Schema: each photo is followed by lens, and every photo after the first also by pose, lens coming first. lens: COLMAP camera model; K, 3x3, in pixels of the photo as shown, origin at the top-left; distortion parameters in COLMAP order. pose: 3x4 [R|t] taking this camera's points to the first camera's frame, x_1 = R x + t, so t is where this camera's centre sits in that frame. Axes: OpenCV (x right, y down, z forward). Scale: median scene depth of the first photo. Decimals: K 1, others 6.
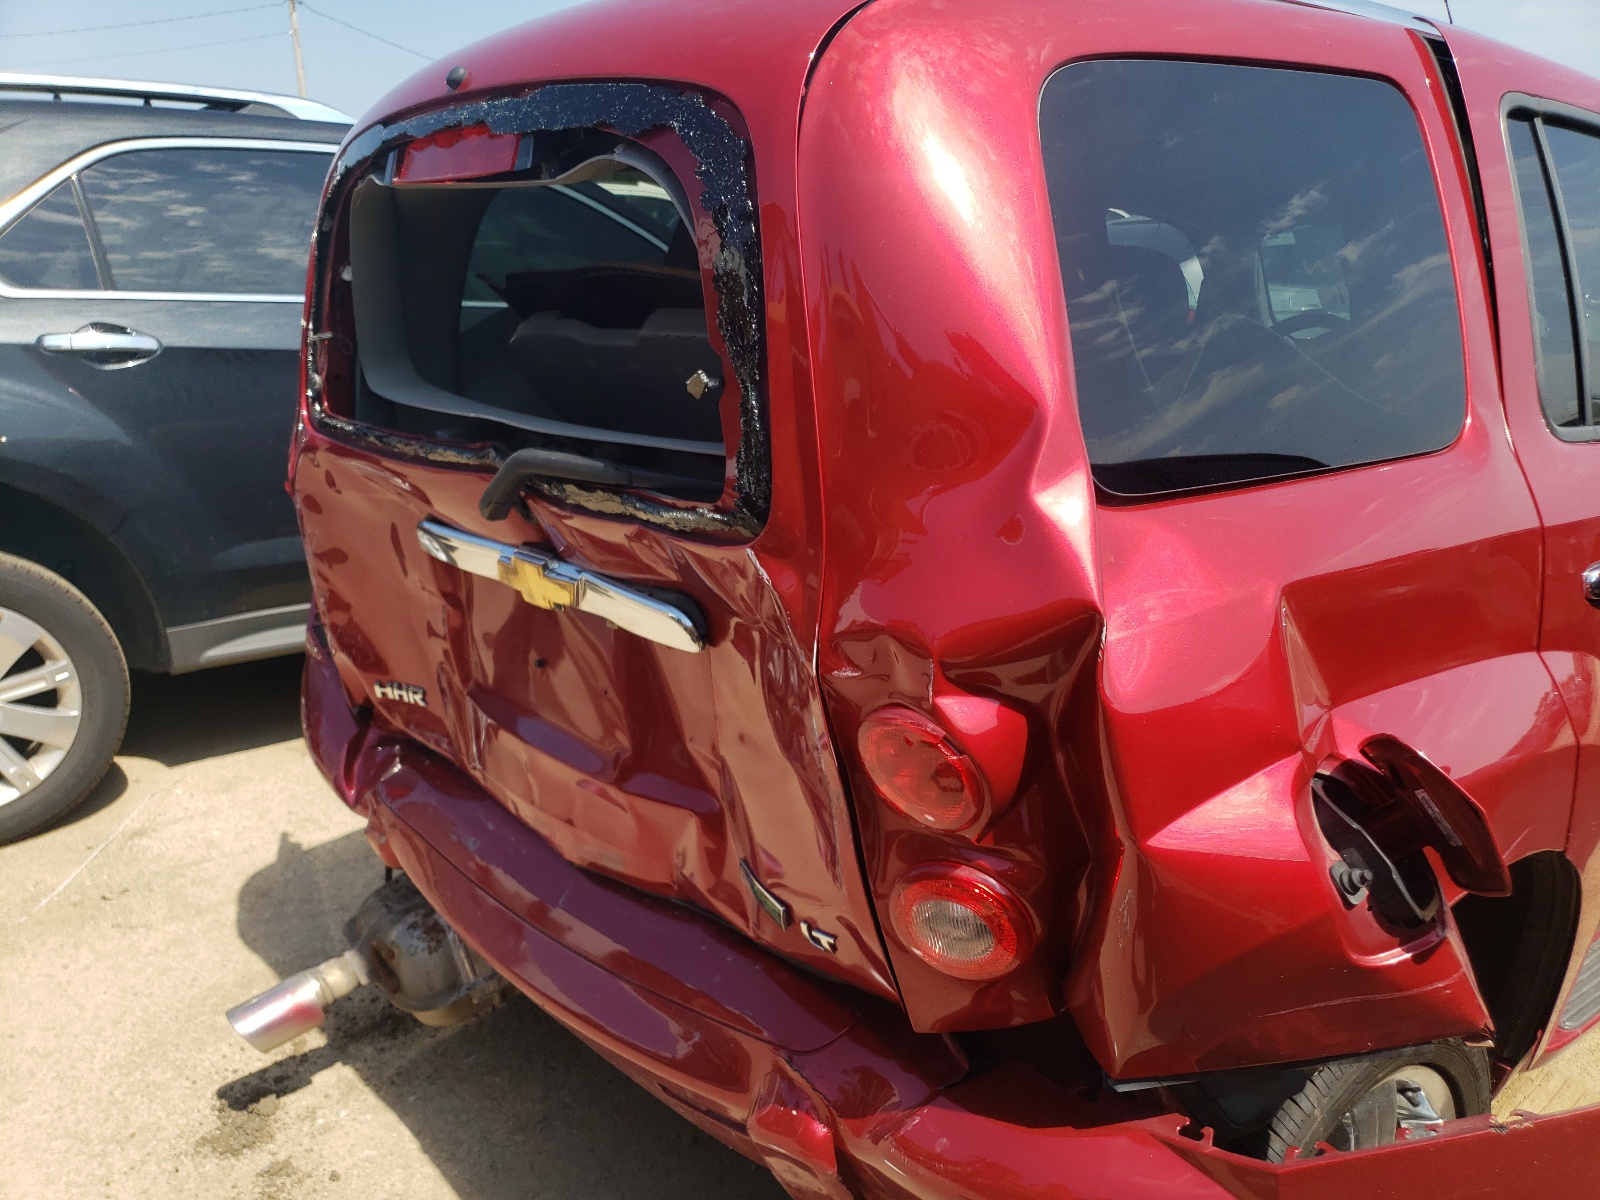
lens RADIAL K [[1214.7, 0, 815.3], [0, 1214.7, 622.8], [0, 0, 1]] dist [0.007095, -0.007921]
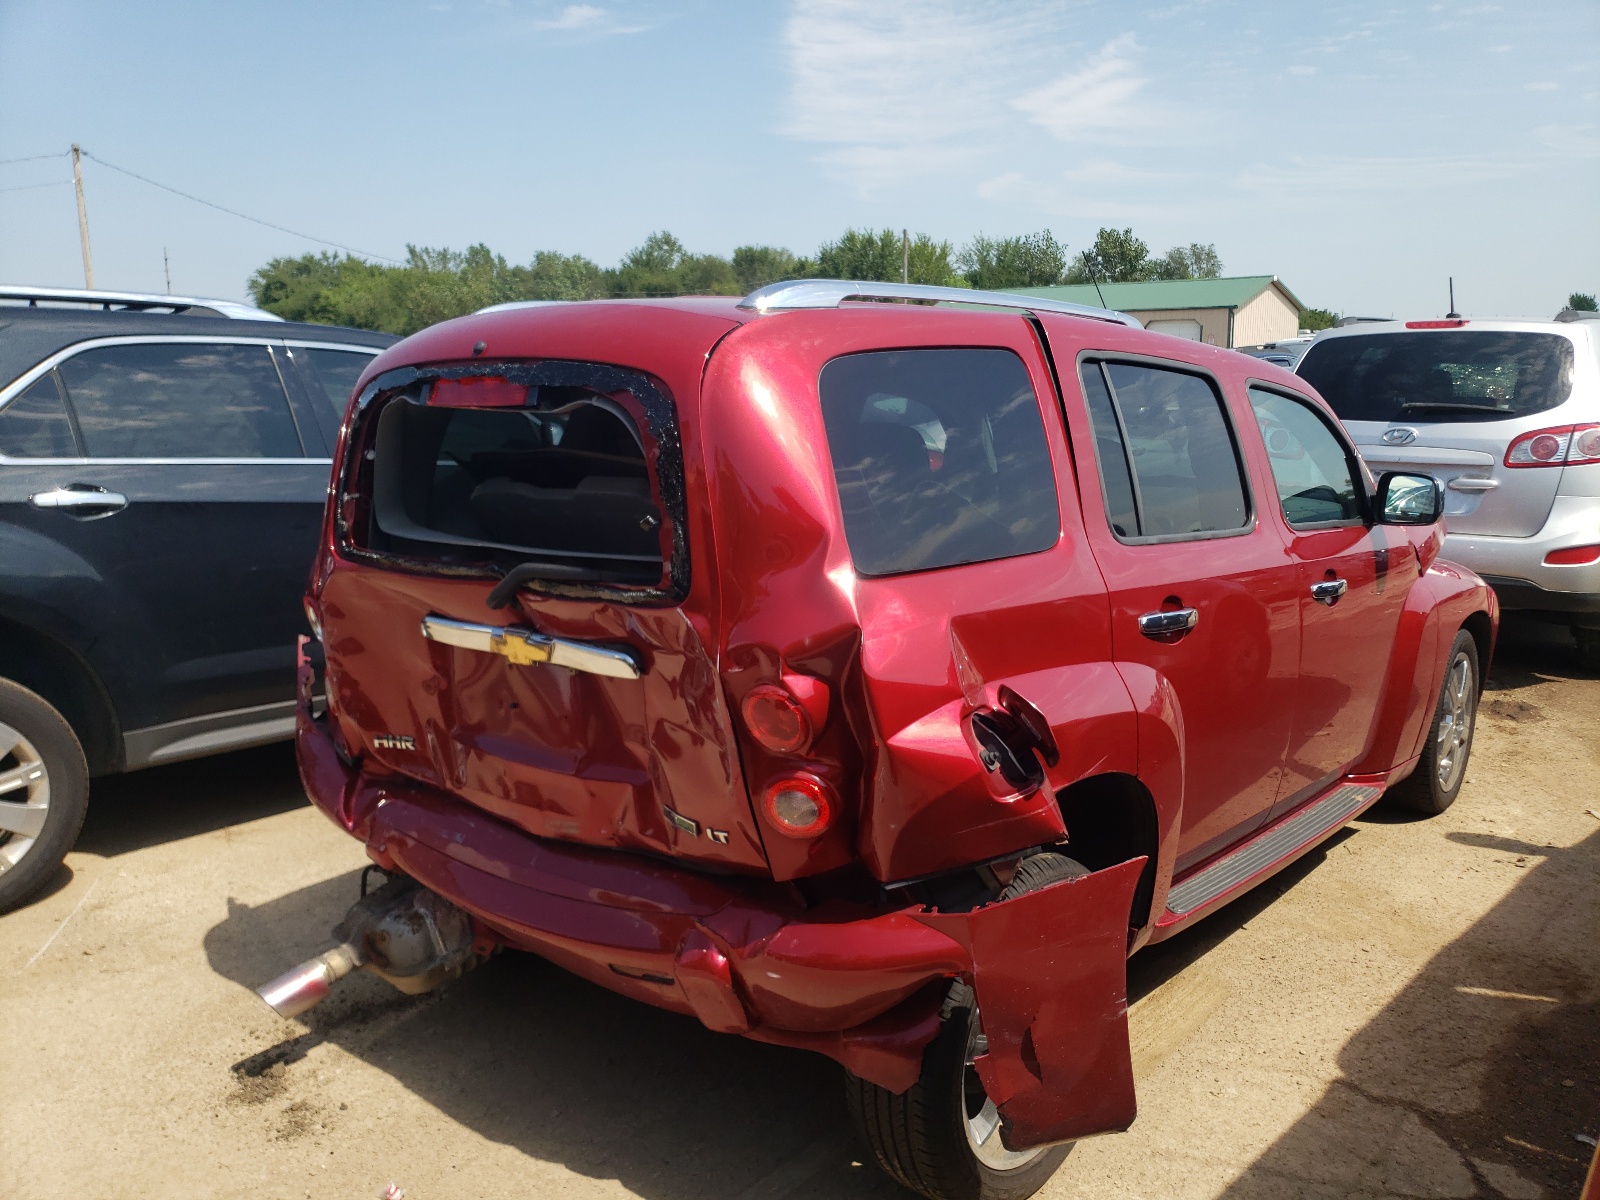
lens RADIAL K [[1214.7, 0, 800.0], [0, 1214.7, 601.7], [0, 0, 1]] dist [0.007095, -0.007921]
pose [[0.988464, -0.030546, 0.148342, -0.102605], [0.048734, 0.991508, -0.120571, 0.114585], [-0.143399, 0.126409, 0.981559, -0.609411]]
